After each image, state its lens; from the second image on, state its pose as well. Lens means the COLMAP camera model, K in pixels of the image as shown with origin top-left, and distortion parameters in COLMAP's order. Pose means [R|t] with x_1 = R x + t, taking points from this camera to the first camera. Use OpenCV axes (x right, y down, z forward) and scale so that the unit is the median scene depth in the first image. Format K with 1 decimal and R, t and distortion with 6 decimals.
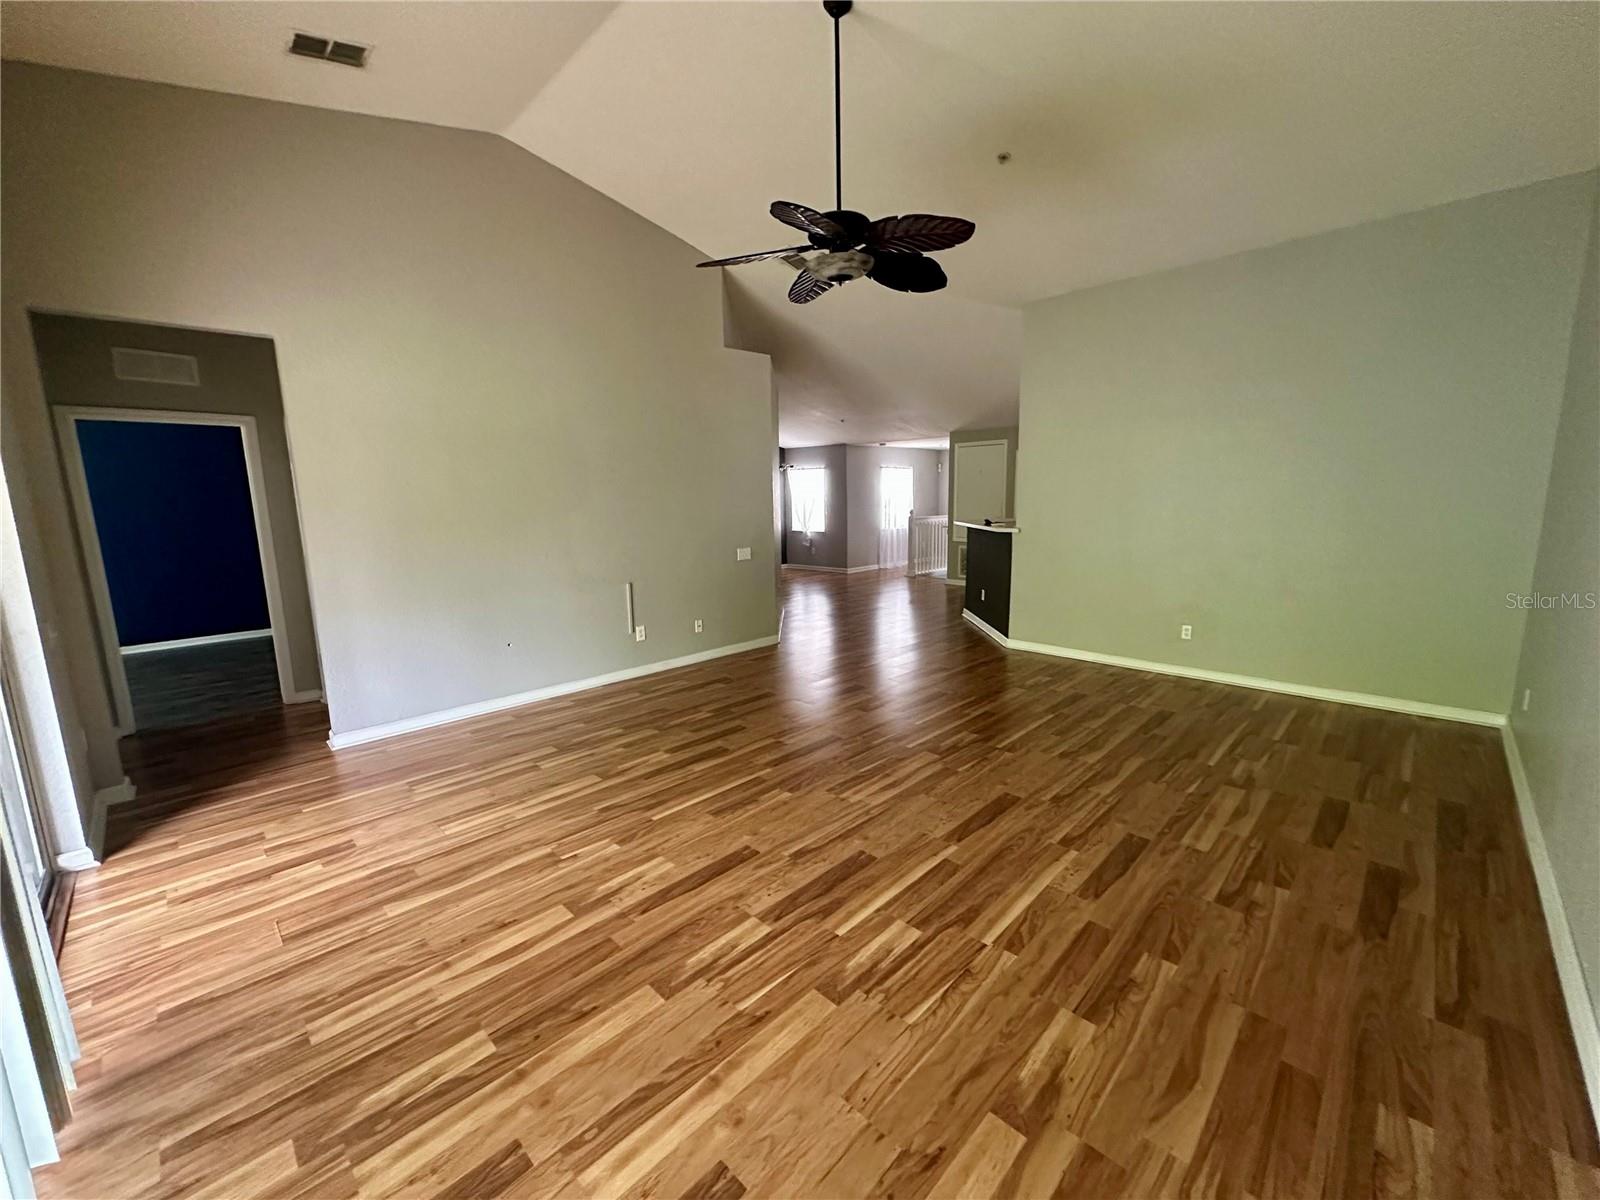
lens RADIAL K [[639.5, 0, 800.9], [0, 639.5, 596.7], [0, 0, 1]] dist [-0.001205, -0.000315]
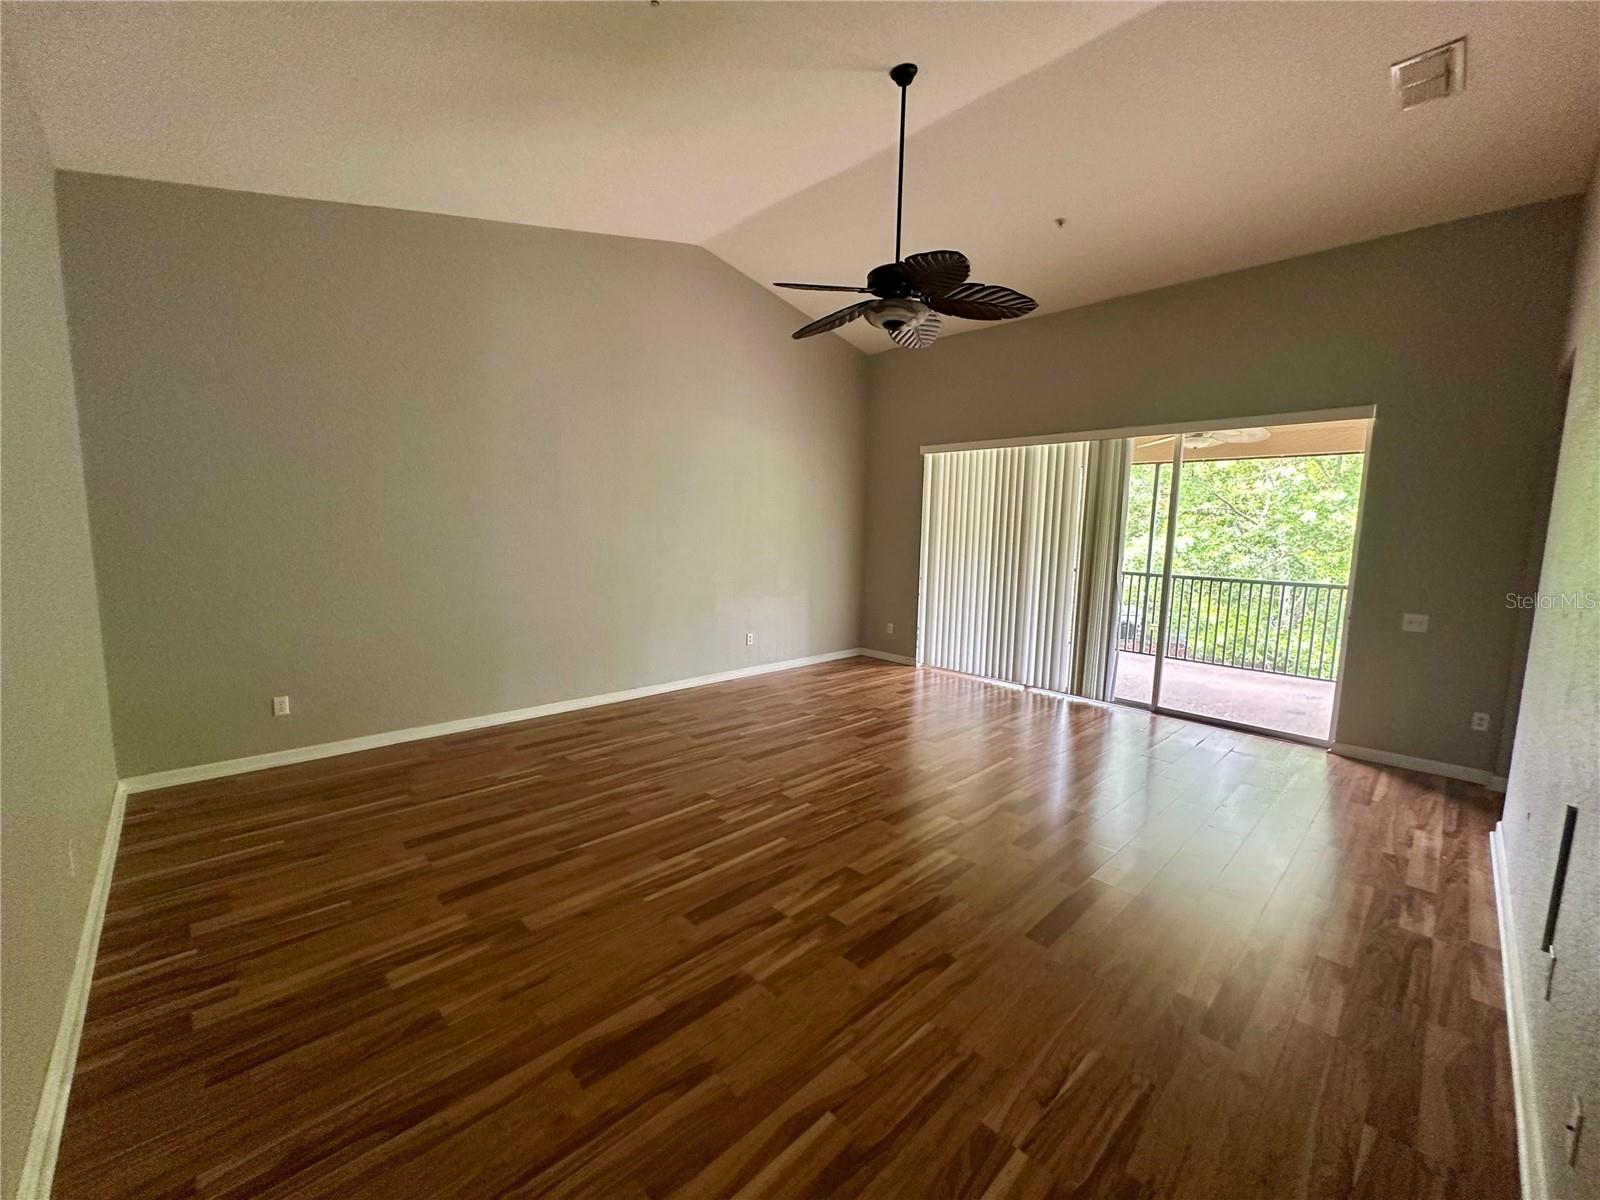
lens RADIAL K [[639.5, 0, 801.3], [0, 639.5, 602.6], [0, 0, 1]] dist [-0.001205, -0.000315]
pose [[-0.999565, -0.003947, 0.029222, 0.195464], [0.004380, 0.960135, 0.279502, -0.383637], [-0.029161, 0.279508, -0.959700, 2.307096]]
